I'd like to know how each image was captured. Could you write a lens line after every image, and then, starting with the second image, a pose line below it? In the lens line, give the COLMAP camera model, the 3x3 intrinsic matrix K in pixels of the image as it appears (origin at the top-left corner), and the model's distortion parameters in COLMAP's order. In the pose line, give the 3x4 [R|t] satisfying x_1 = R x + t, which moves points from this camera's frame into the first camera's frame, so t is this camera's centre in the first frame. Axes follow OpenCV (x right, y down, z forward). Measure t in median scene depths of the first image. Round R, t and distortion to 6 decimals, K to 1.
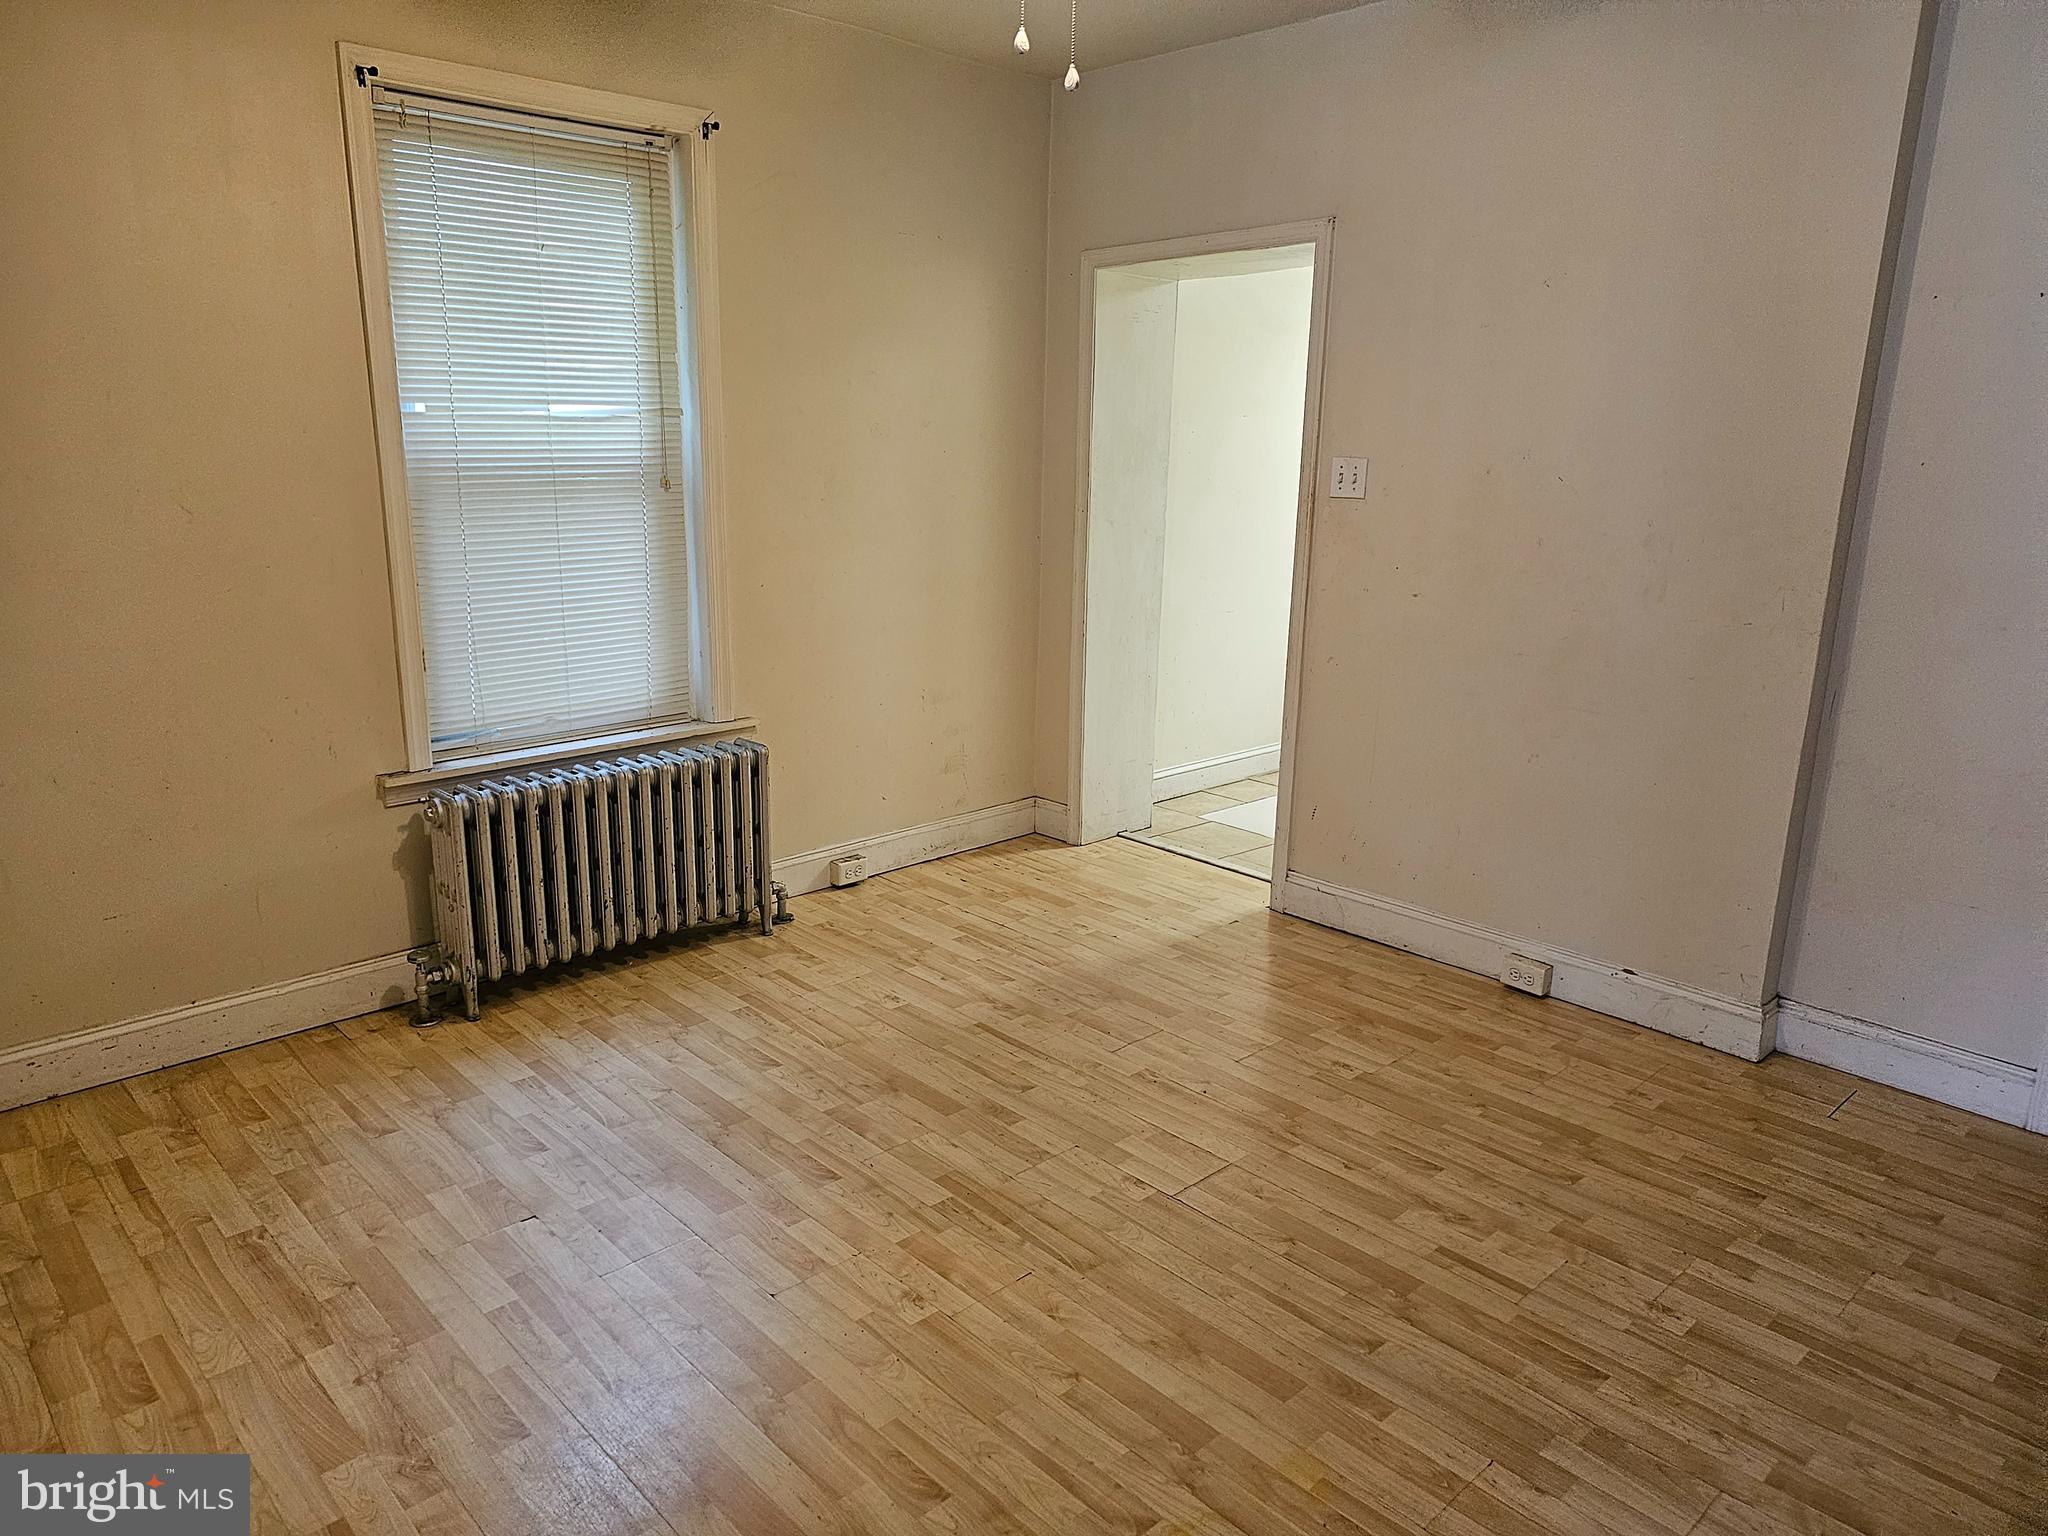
lens RADIAL K [[1352.2, 0, 1024.2], [0, 1352.2, 767.9], [0, 0, 1]] dist [0.000248, -0.003626]
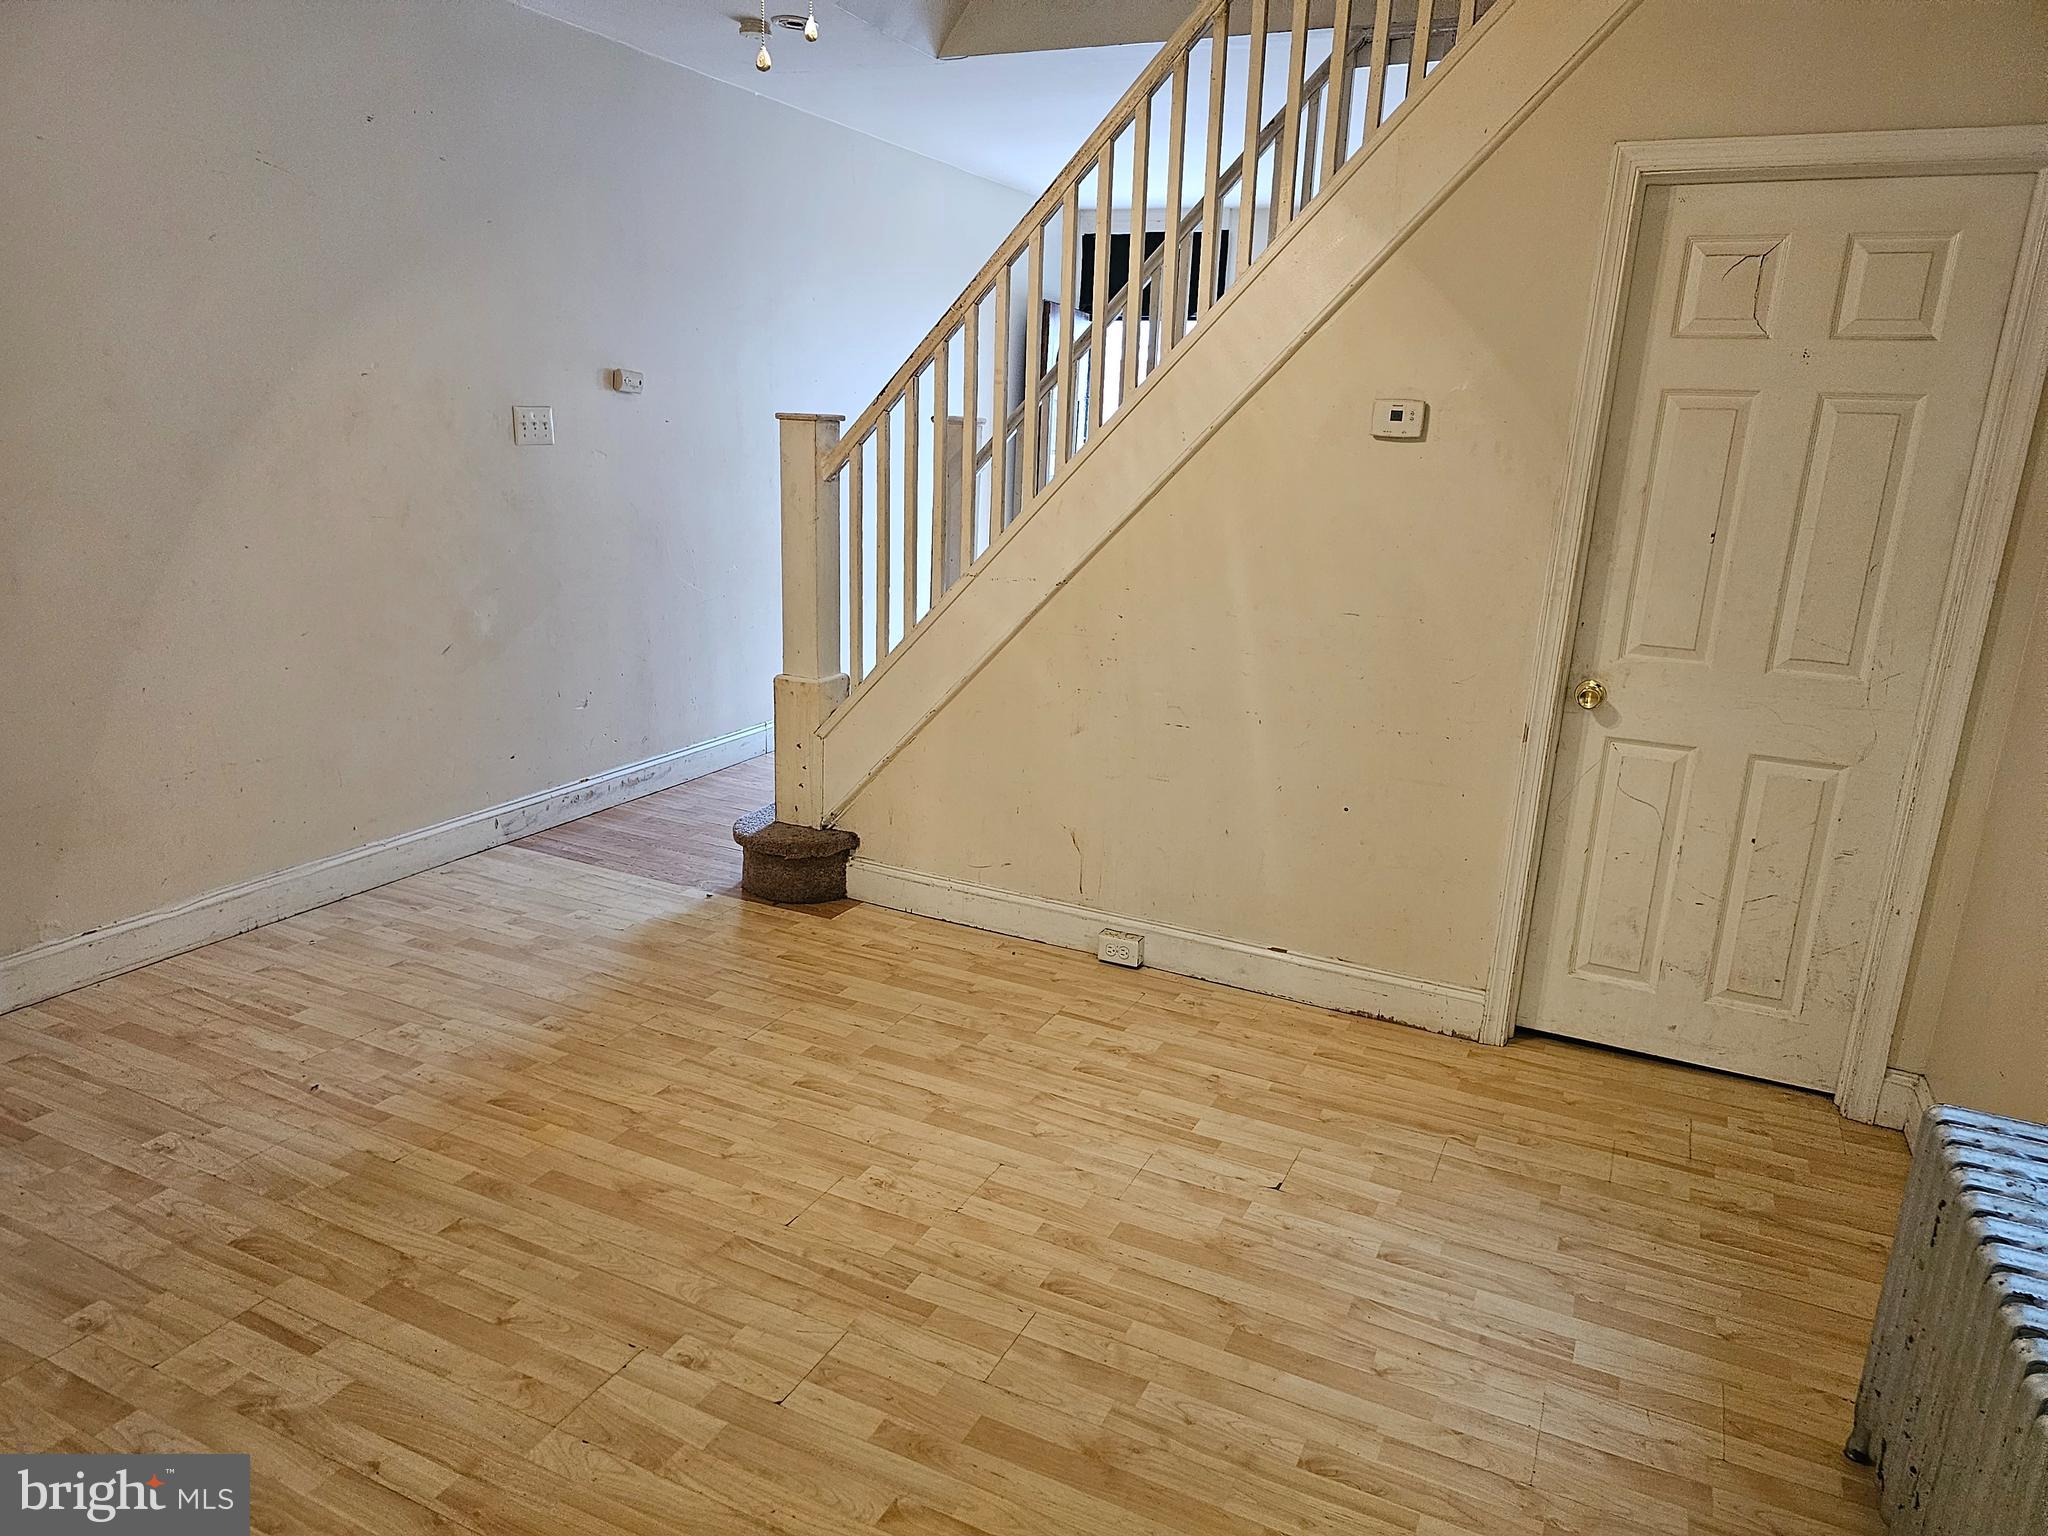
lens RADIAL K [[1352.2, 0, 1024.1], [0, 1352.2, 772.9], [0, 0, 1]] dist [0.000248, -0.003626]
pose [[-0.933404, 0.037257, -0.356887, 0.182943], [-0.139973, 0.877996, 0.457745, -0.406825], [0.330400, 0.477215, -0.814310, 1.666595]]
